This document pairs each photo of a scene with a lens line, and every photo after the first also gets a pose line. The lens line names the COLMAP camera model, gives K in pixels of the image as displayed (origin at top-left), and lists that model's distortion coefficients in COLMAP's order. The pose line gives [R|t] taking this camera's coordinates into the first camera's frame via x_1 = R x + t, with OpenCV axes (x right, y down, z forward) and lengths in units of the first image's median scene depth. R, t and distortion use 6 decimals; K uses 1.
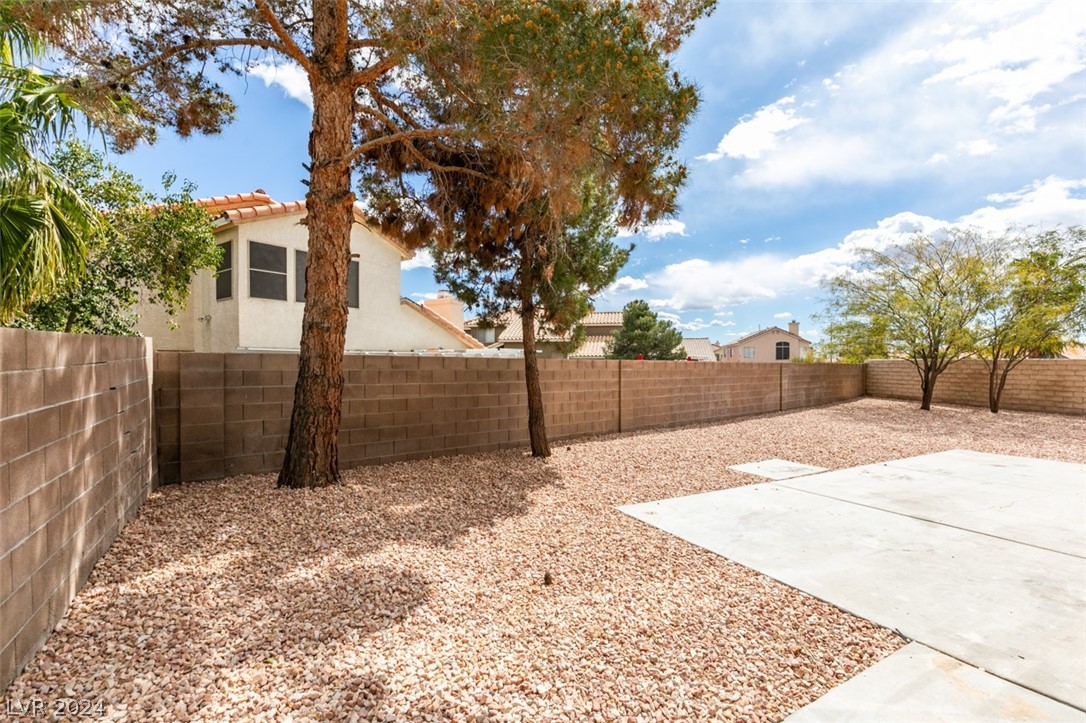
lens RADIAL K [[484.2, 0, 540.5], [0, 484.2, 366.5], [0, 0, 1]] dist [0.005936, -0.000960]
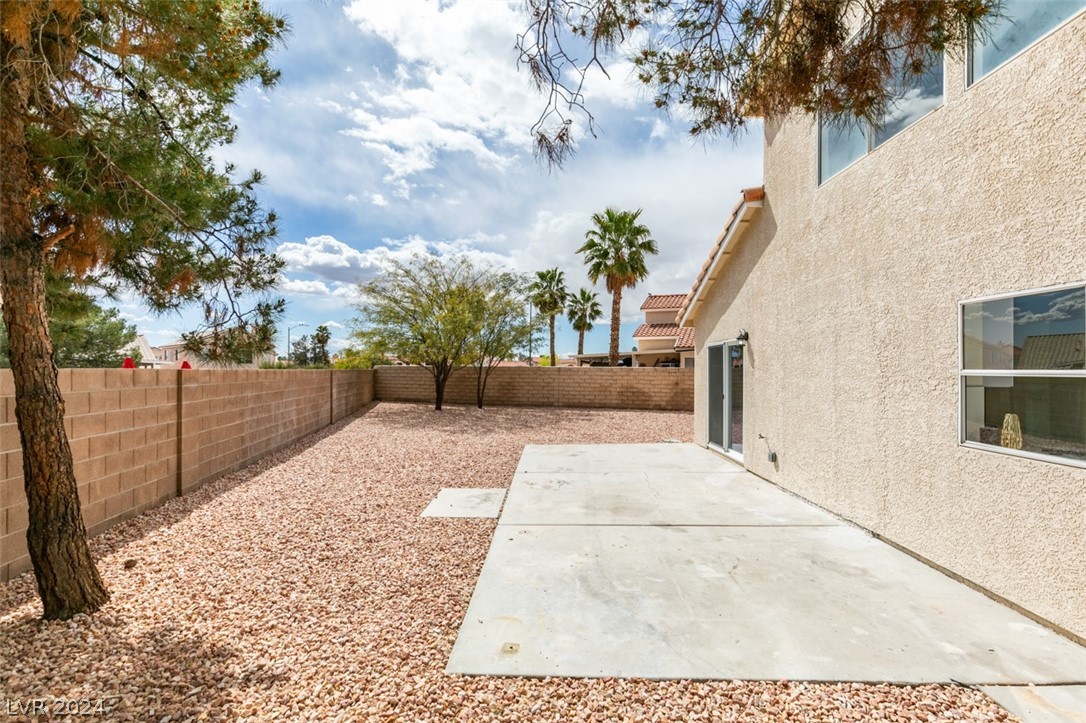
lens RADIAL K [[484.2, 0, 540.5], [0, 484.2, 366.5], [0, 0, 1]] dist [0.005936, -0.000960]
pose [[0.495045, 0.000979, 0.868867, -0.207333], [0.005027, 0.999979, -0.003991, -0.020706], [-0.868853, 0.006343, 0.495029, 0.575978]]
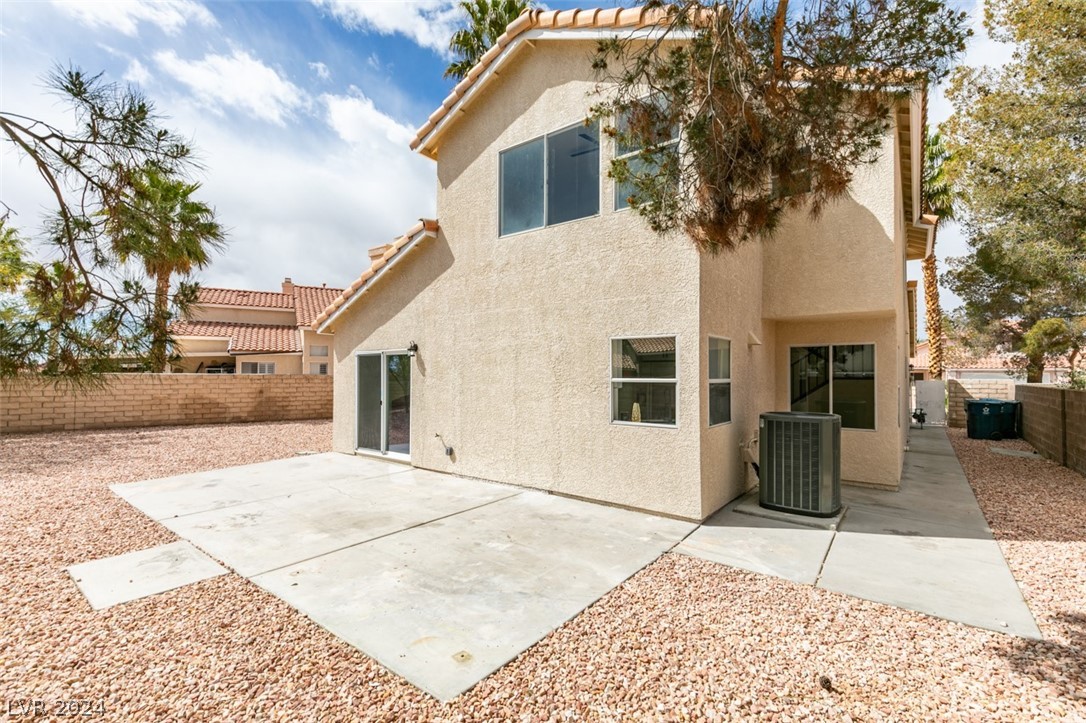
lens RADIAL K [[484.2, 0, 540.5], [0, 484.2, 366.5], [0, 0, 1]] dist [0.005936, -0.000960]
pose [[-0.395767, 0.009615, 0.918300, -0.288861], [0.004116, 0.999954, -0.008696, -0.032963], [-0.918342, 0.000338, -0.395789, 0.959536]]
